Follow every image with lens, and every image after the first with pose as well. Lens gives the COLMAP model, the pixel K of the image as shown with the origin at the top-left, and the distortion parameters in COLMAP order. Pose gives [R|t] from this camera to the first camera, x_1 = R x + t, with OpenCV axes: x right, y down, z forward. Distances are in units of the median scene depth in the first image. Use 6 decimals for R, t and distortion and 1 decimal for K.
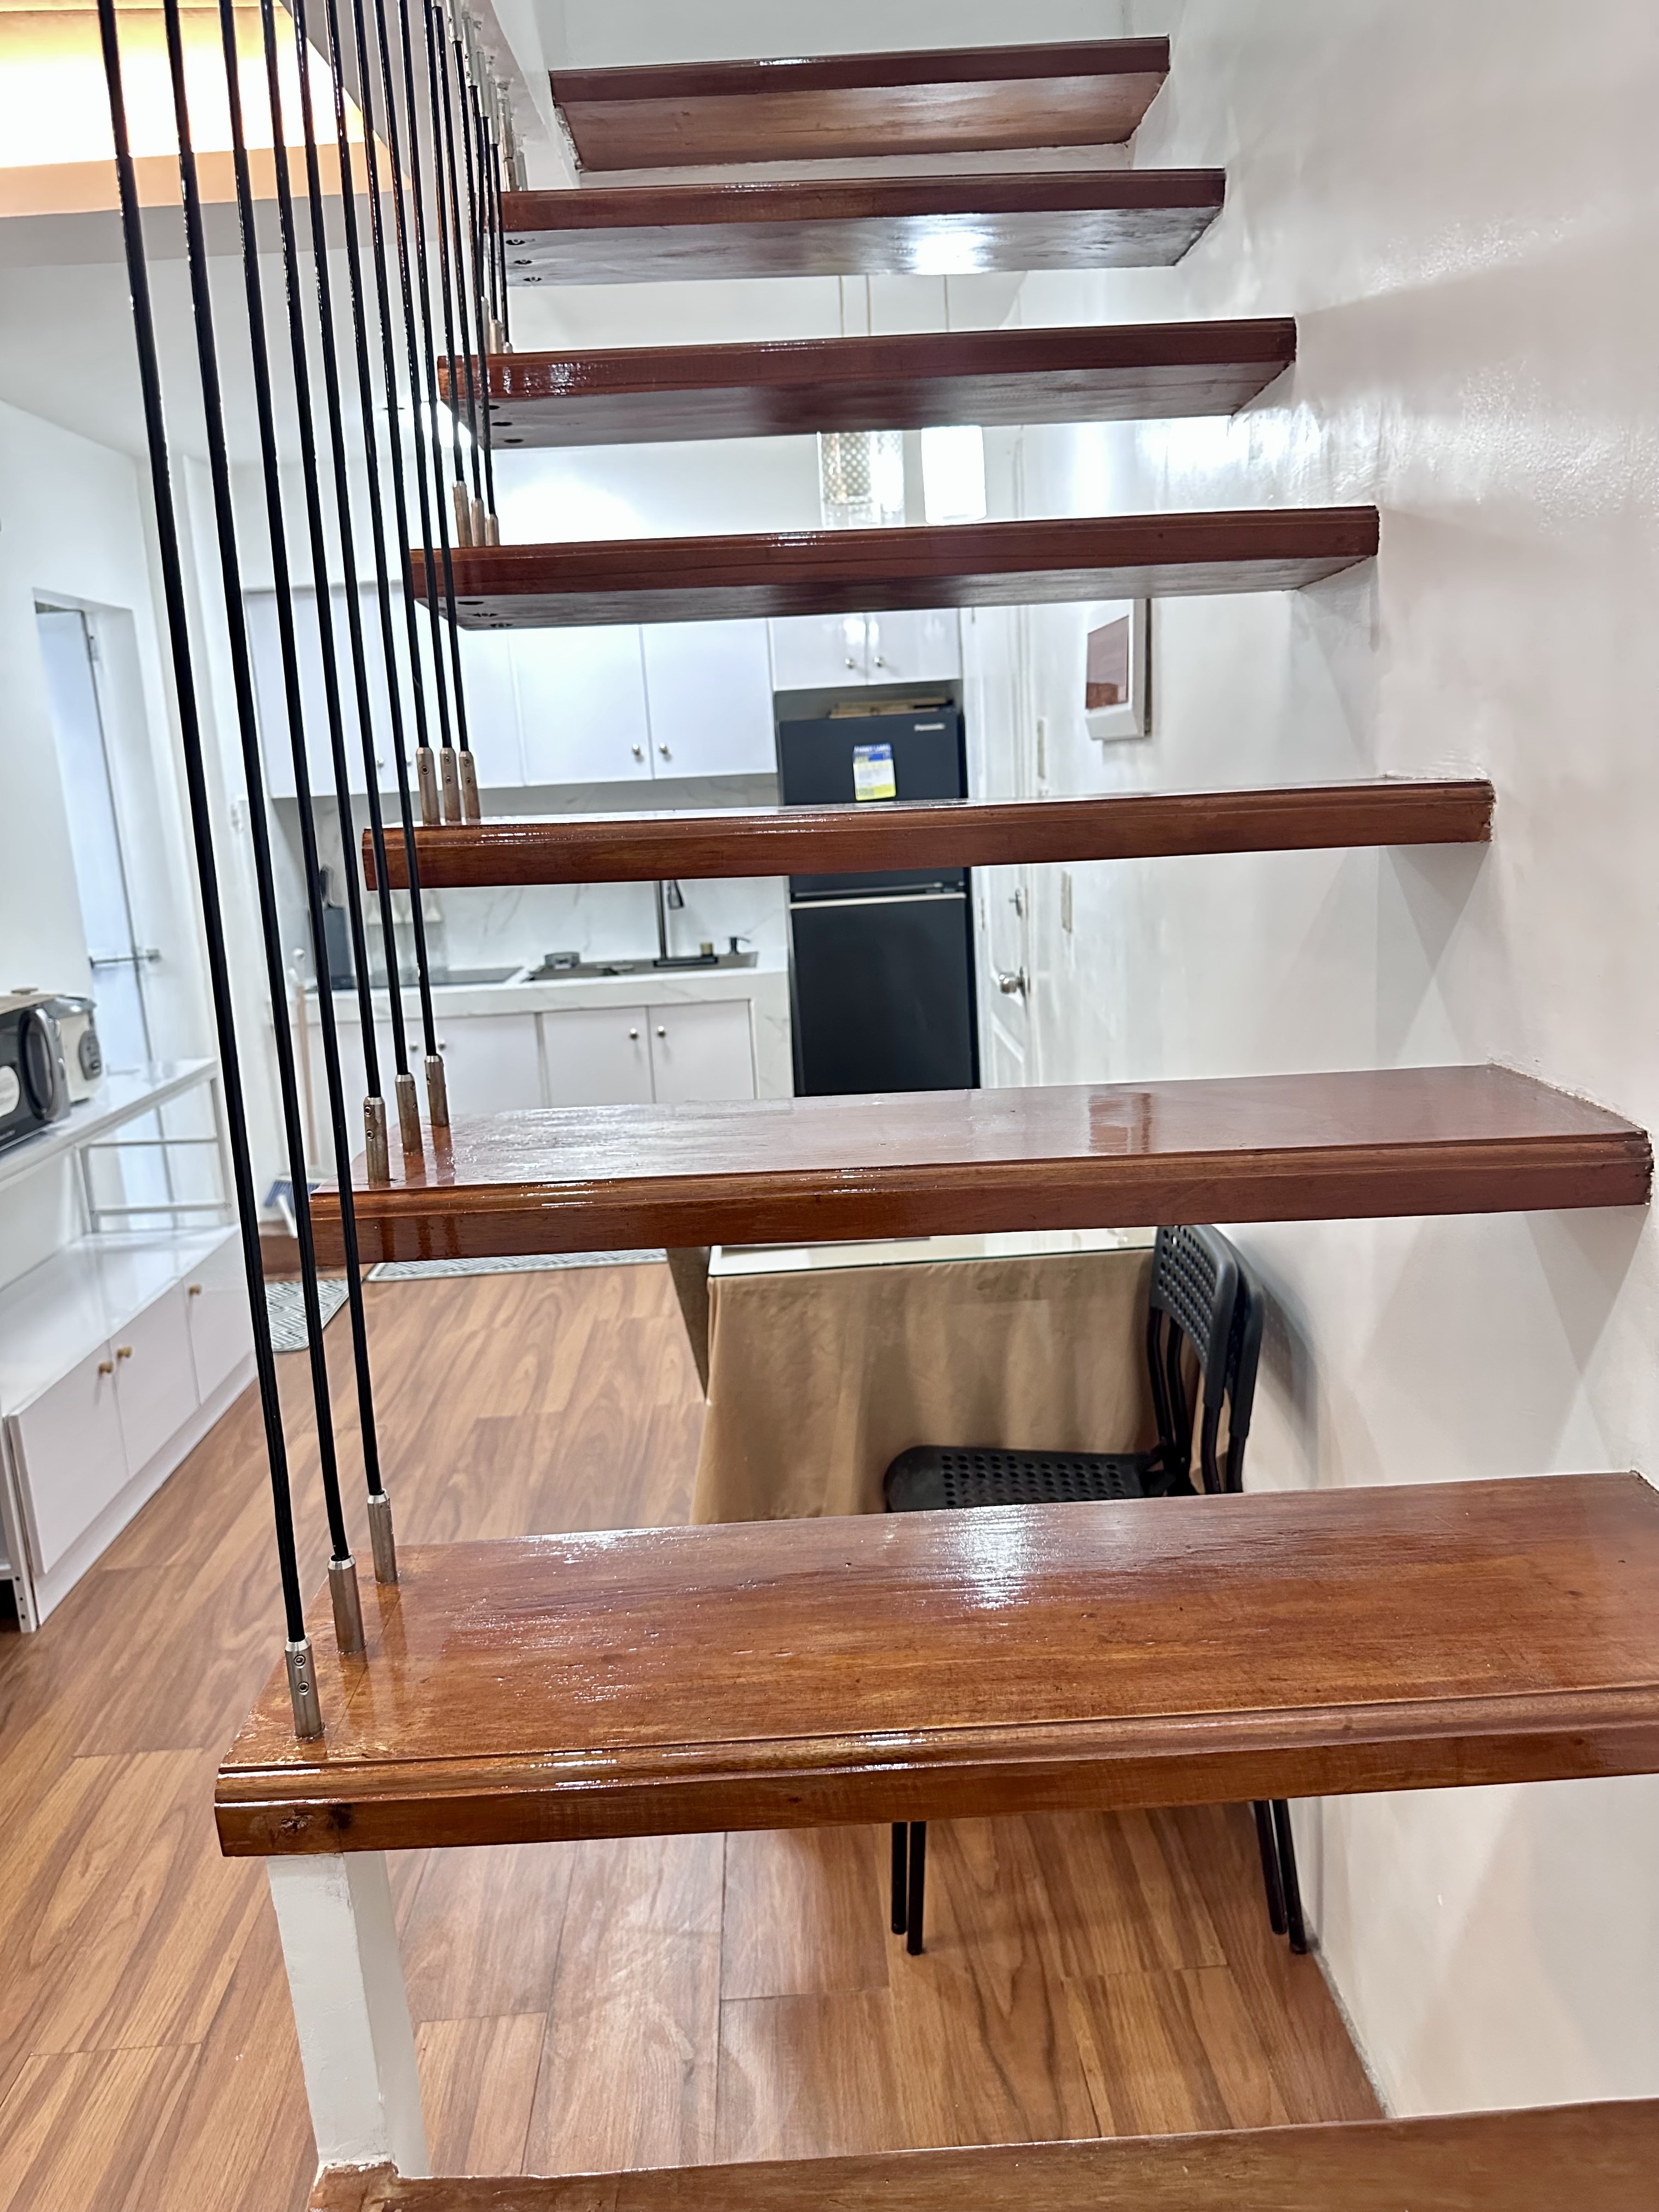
lens RADIAL K [[1622.0, 0, 829.5], [0, 1622.0, 1106.0], [0, 0, 1]] dist [0.131060, -0.153159]
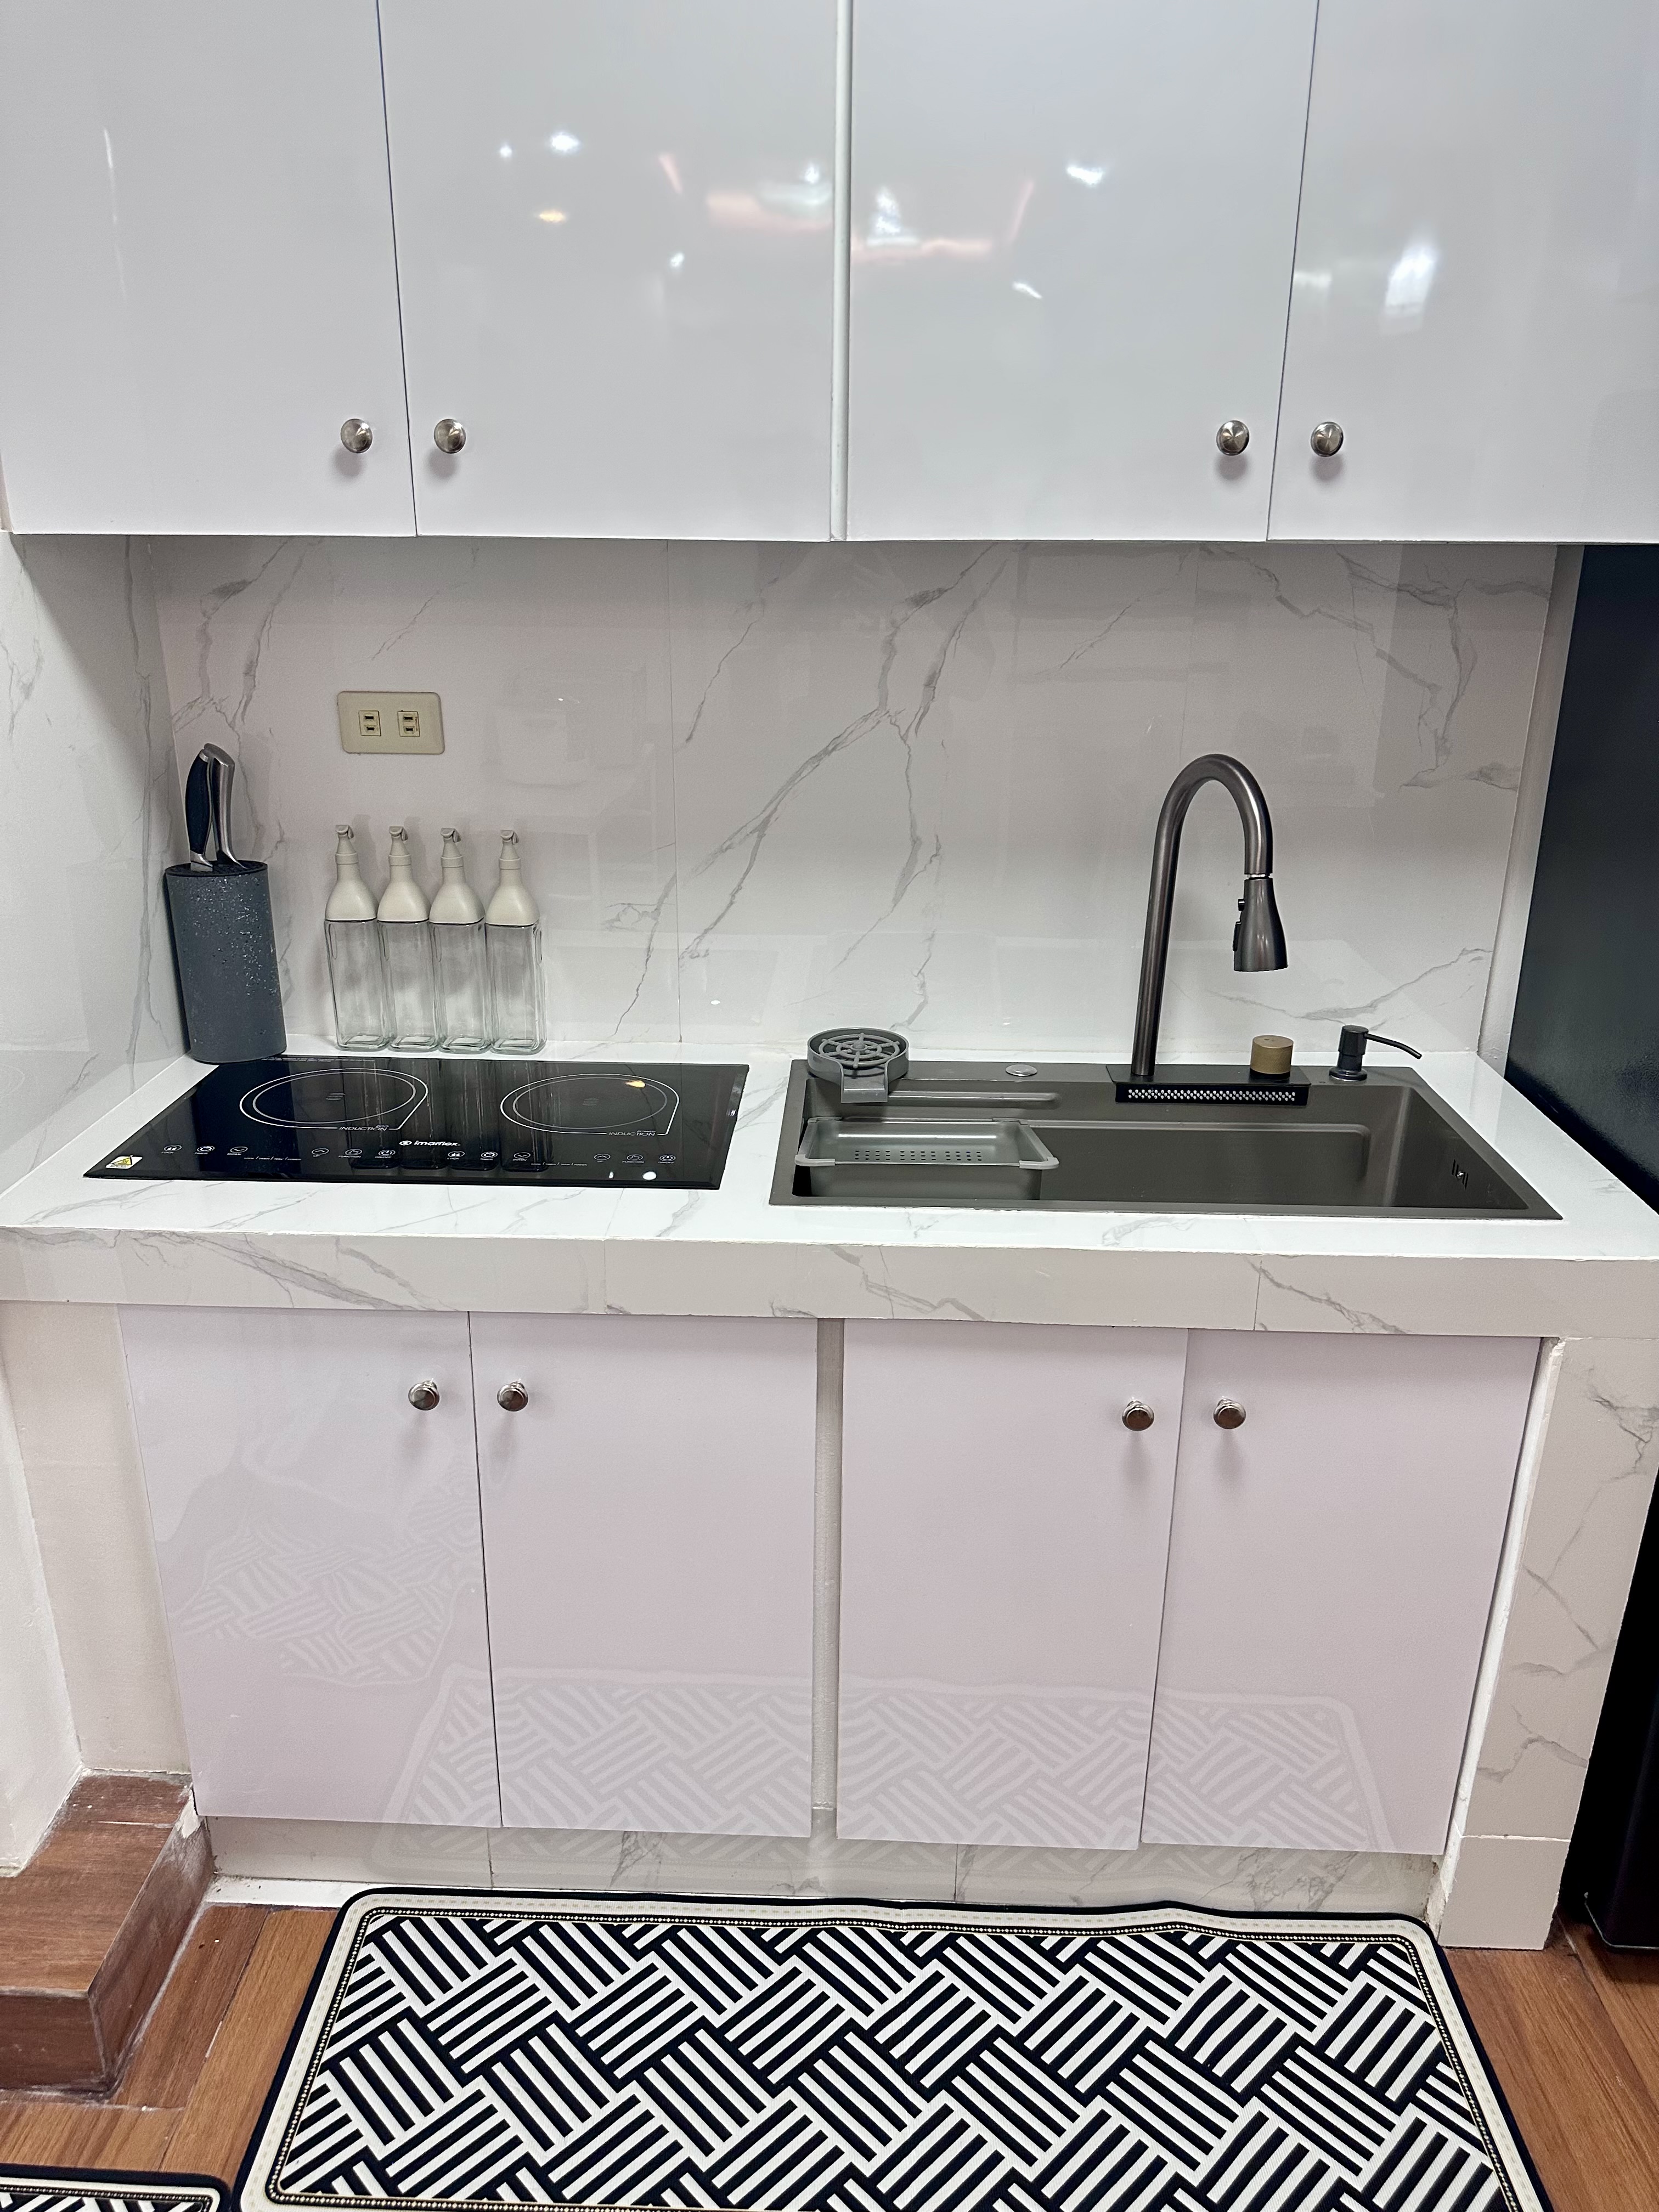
lens RADIAL K [[1622.0, 0, 829.5], [0, 1622.0, 1106.0], [0, 0, 1]] dist [0.131060, -0.153159]
pose [[0.996653, 0.078185, -0.023854, -0.172649], [-0.074349, 0.988327, 0.132976, -0.134611], [0.033972, -0.130757, 0.990832, 0.692894]]
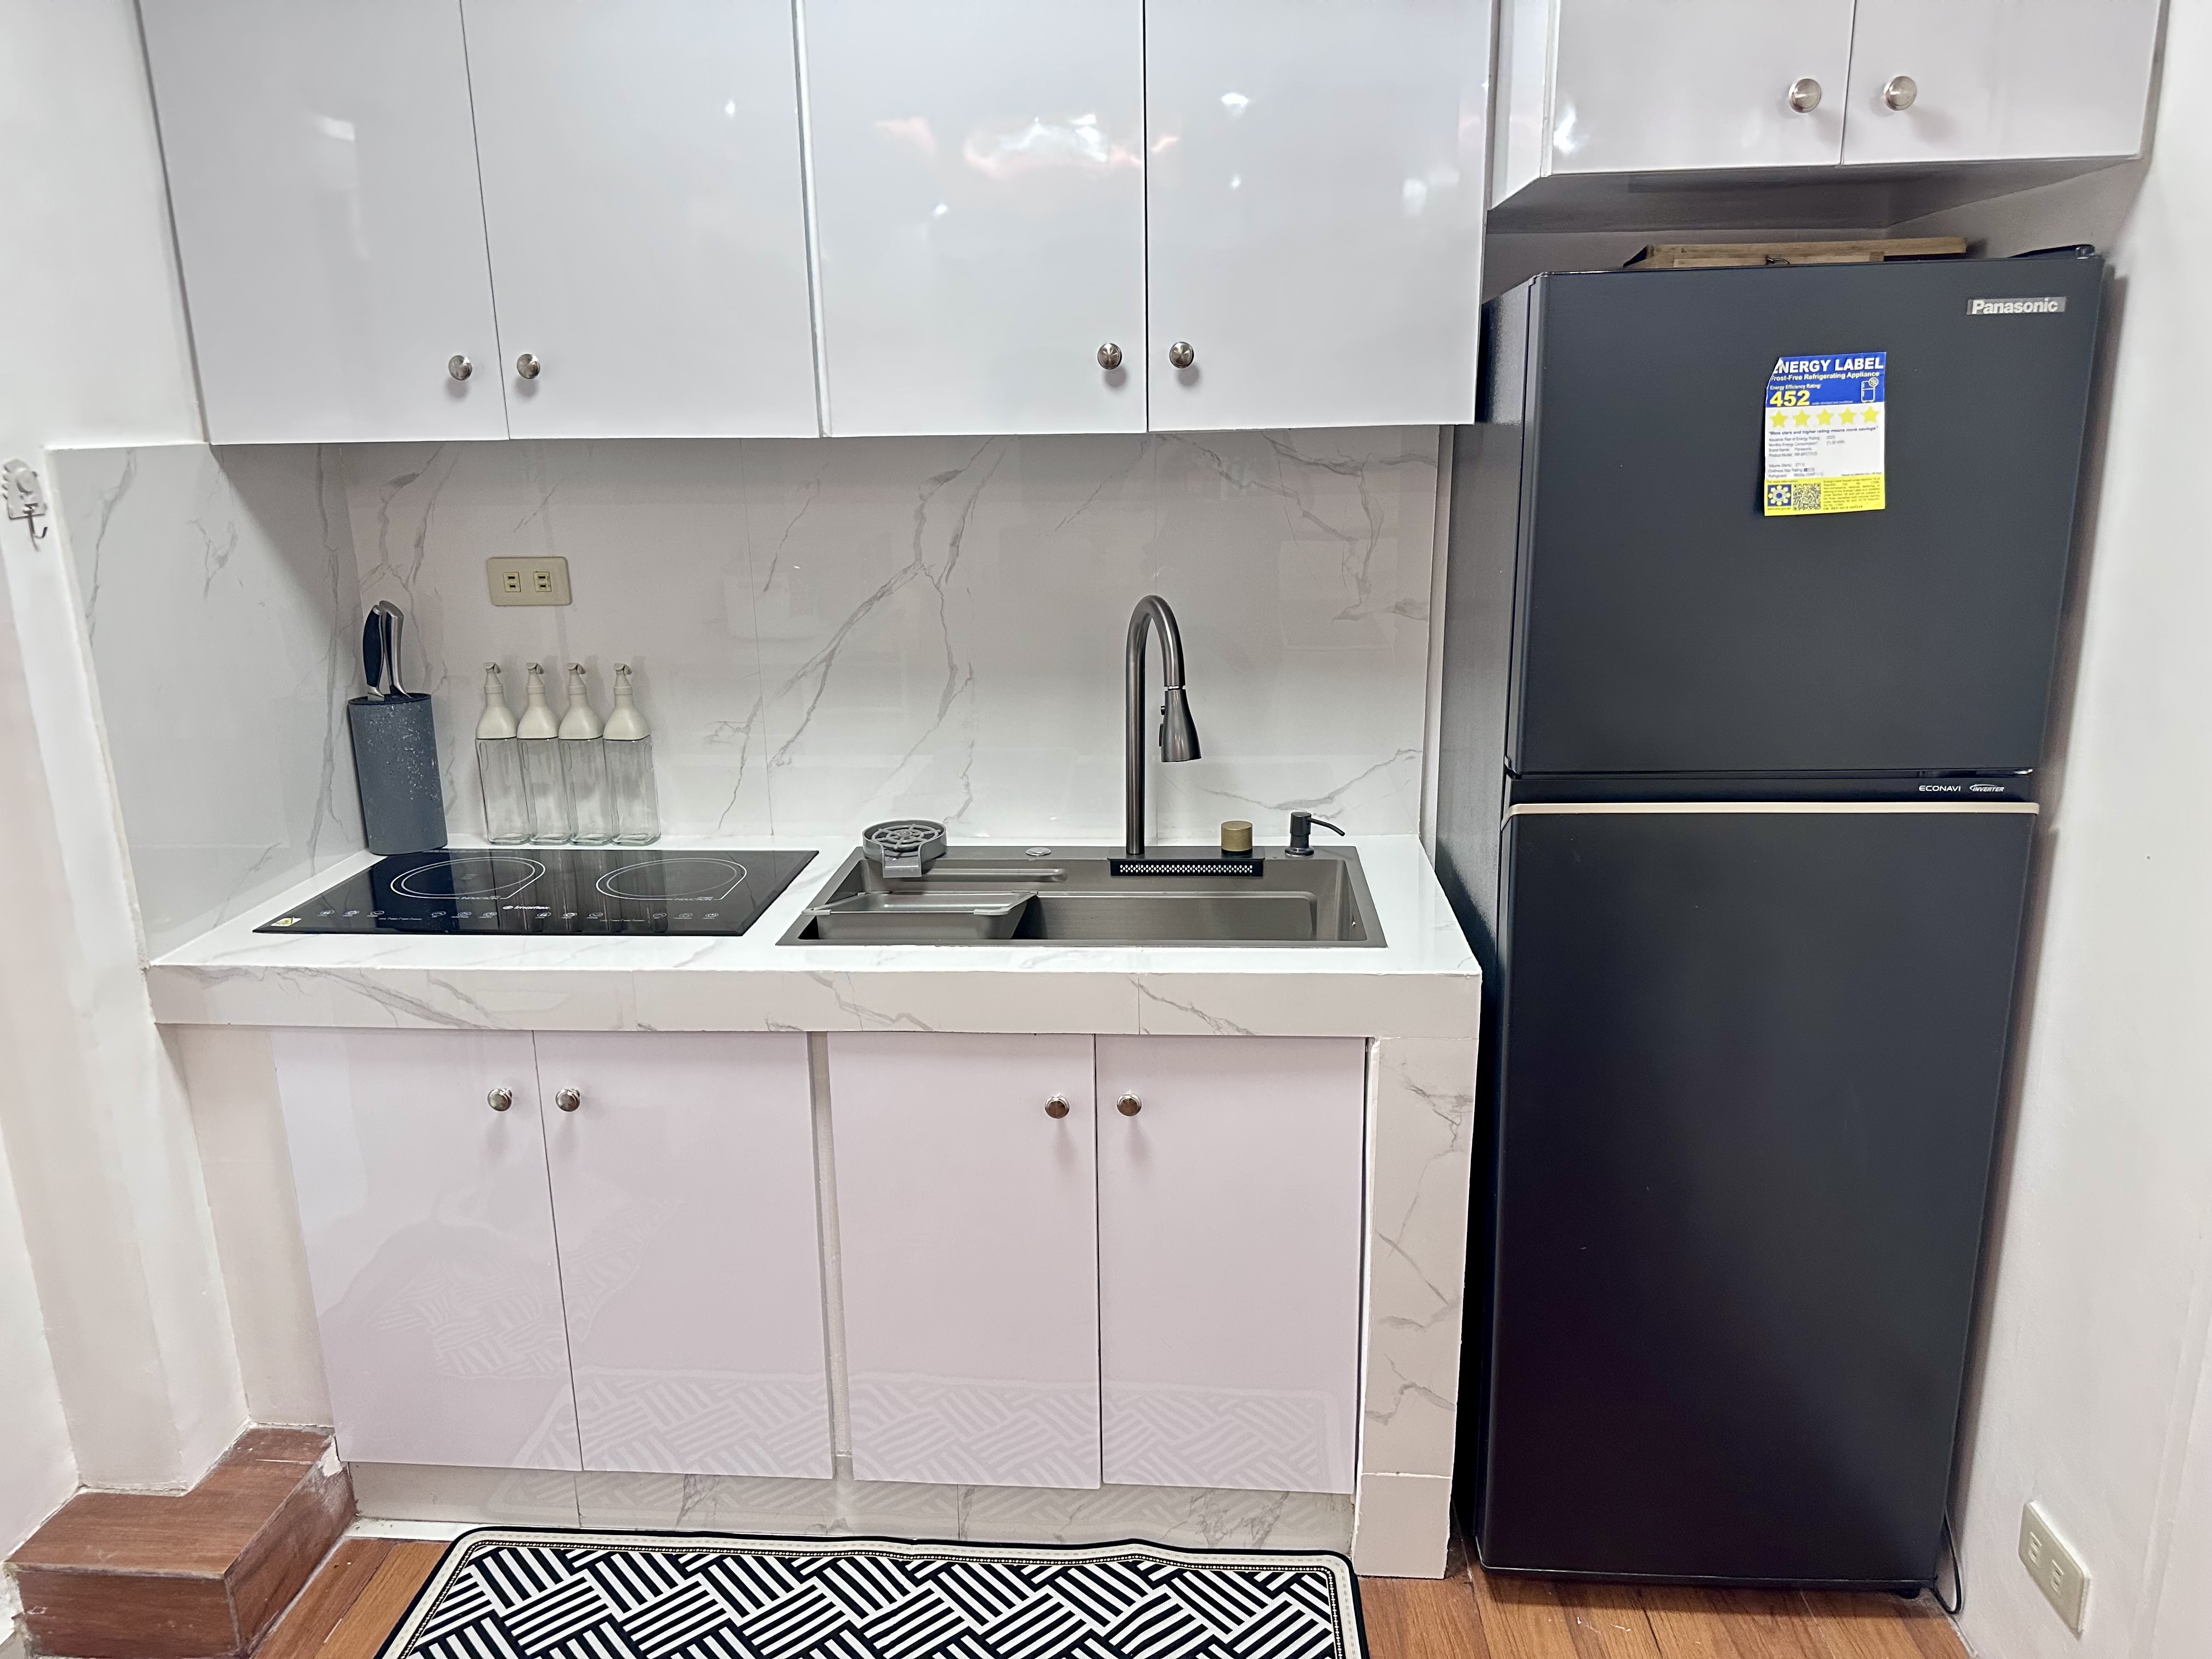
lens RADIAL K [[1622.0, 0, 1100.7], [0, 1622.0, 835.1], [0, 0, 1]] dist [0.131060, -0.153159]
pose [[0.994694, 0.063343, -0.081062, -0.082015], [-0.058924, 0.996702, 0.055800, -0.127198], [0.084329, -0.050728, 0.995146, 0.612965]]
